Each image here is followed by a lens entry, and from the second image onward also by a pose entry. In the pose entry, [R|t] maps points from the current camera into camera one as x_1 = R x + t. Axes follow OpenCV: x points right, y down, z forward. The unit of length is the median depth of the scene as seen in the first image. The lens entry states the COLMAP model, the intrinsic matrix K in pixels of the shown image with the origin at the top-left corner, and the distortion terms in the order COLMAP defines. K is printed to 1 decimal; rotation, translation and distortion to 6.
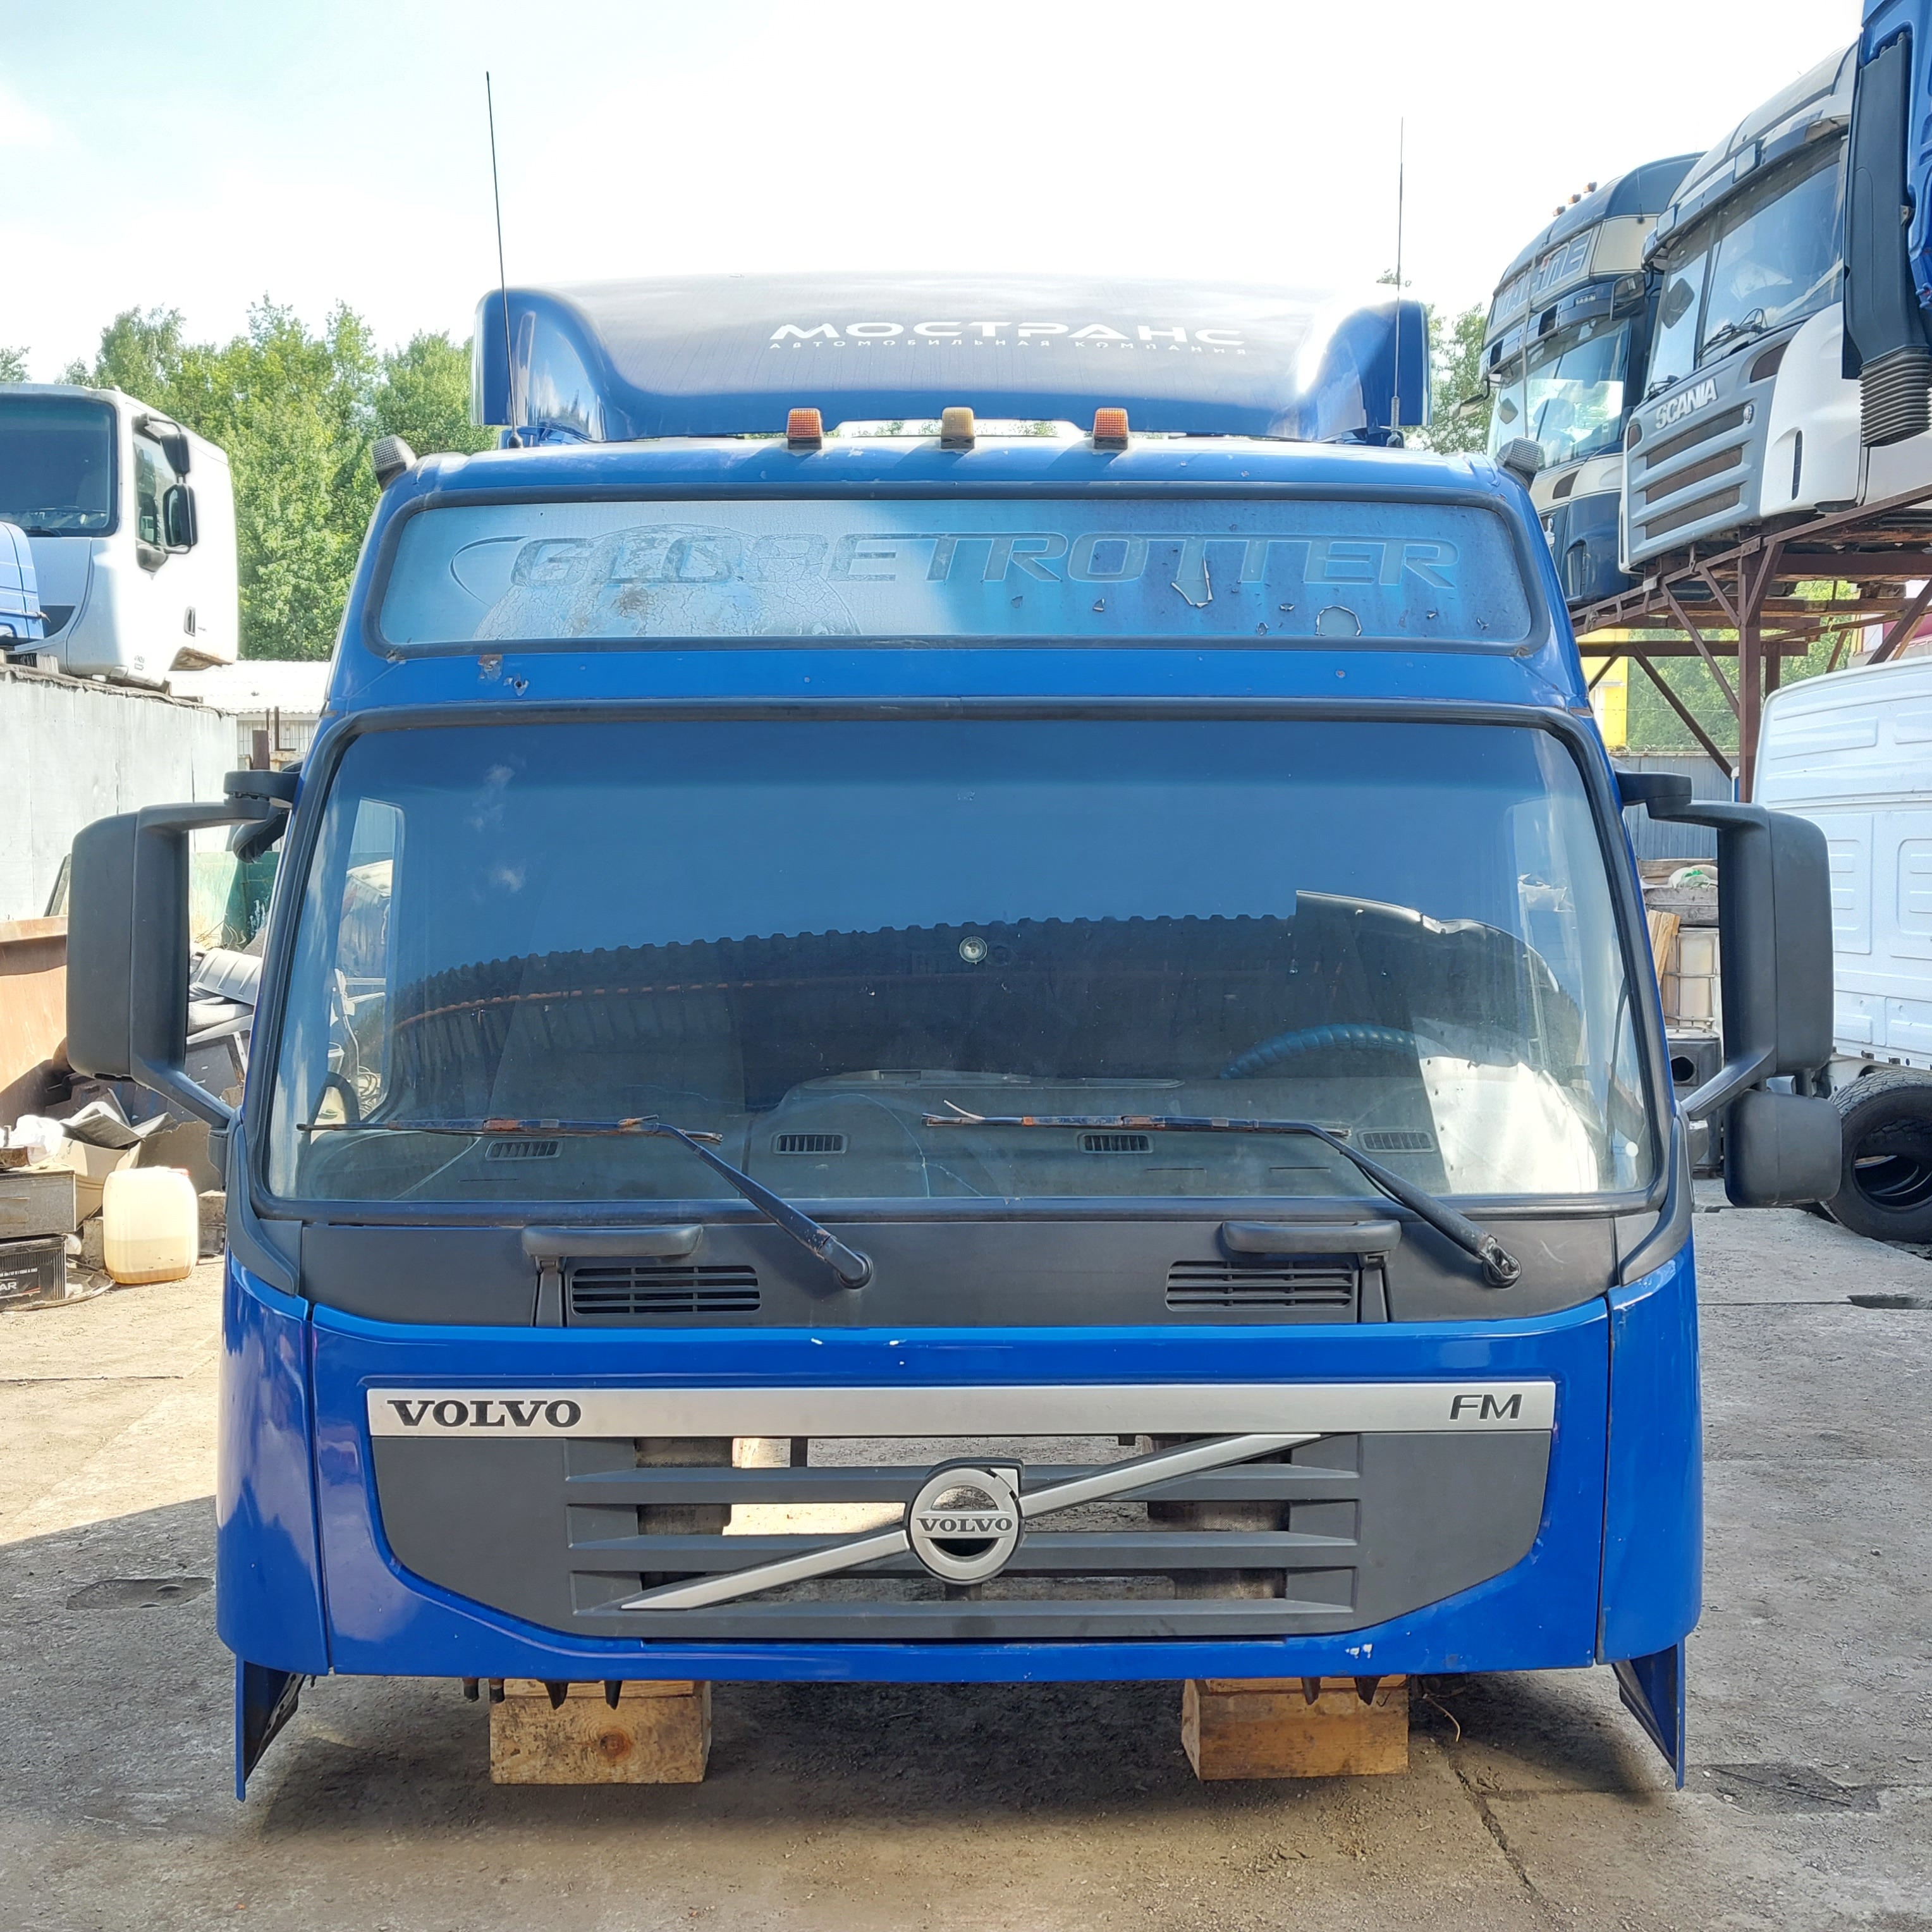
lens RADIAL K [[2004.8, 0, 966.0], [0, 2004.8, 966.0], [0, 0, 1]] dist [0.156401, -0.234390]
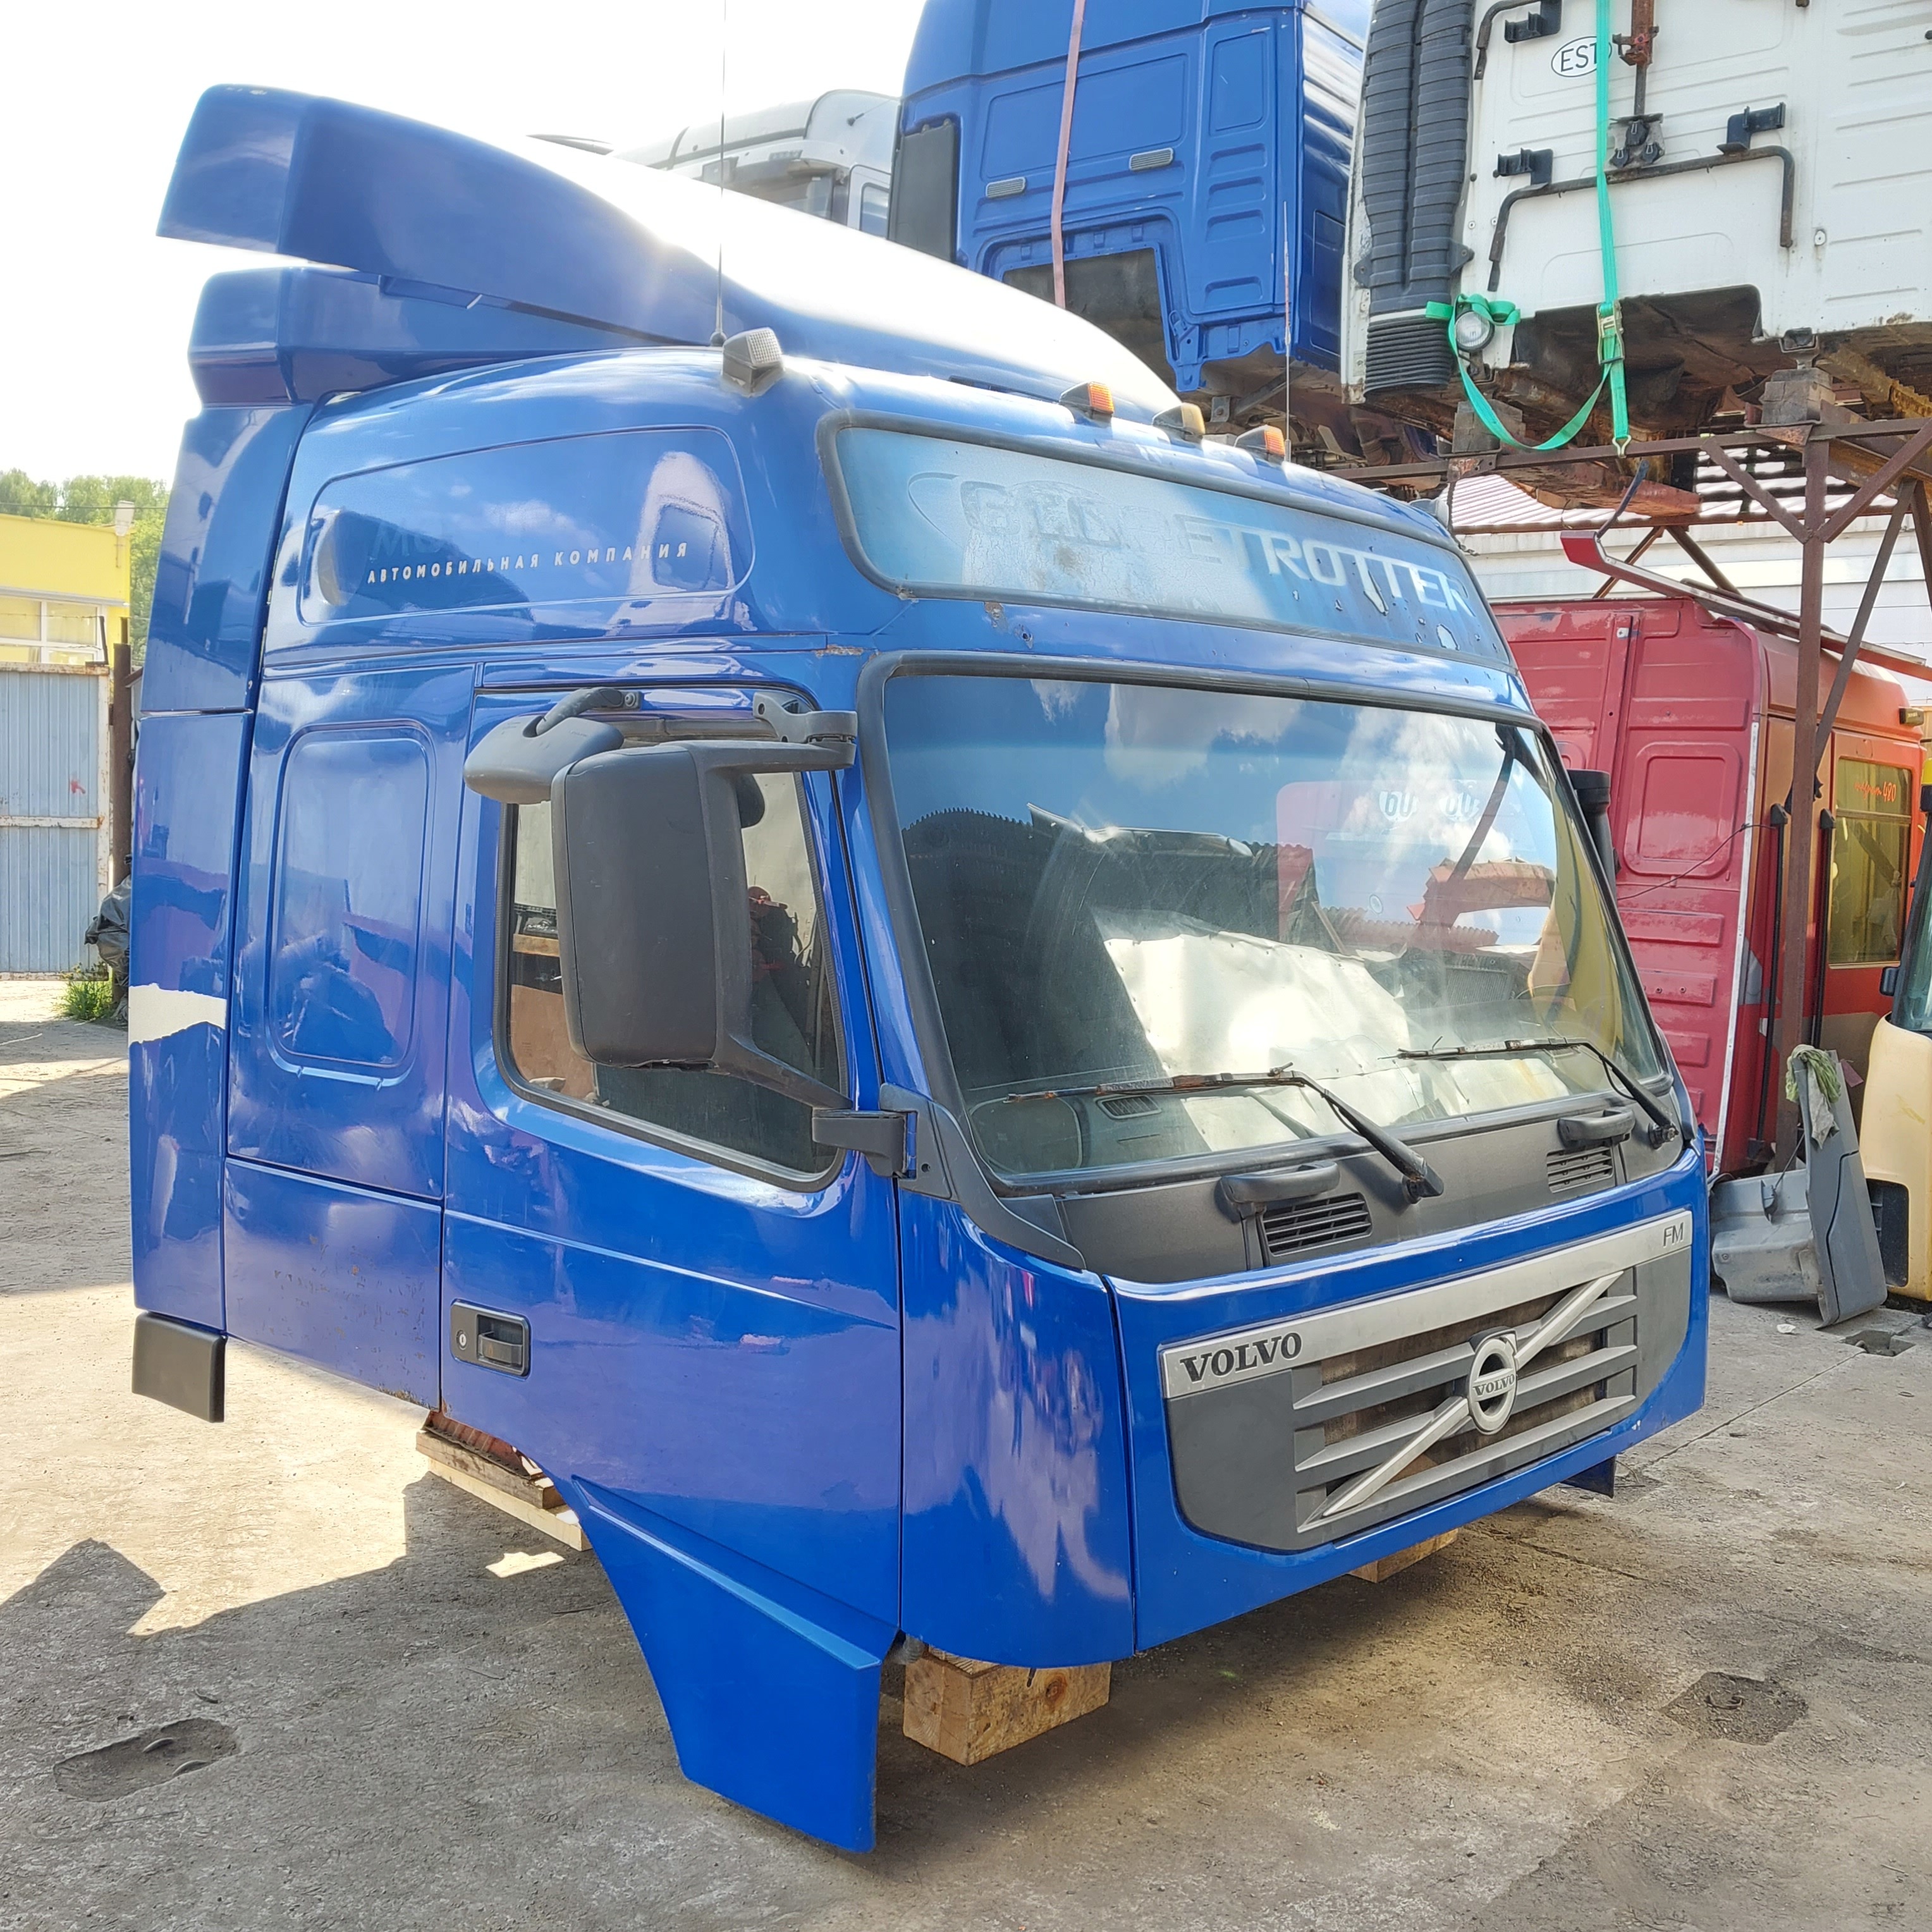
lens RADIAL K [[2054.7, 0, 965.8], [0, 2054.7, 918.7], [0, 0, 1]] dist [0.110738, -0.161493]
pose [[0.698316, -0.016344, 0.715603, -1.016858], [0.005571, 0.999833, 0.017399, -0.020772], [-0.715768, -0.008164, 0.698291, 0.344705]]
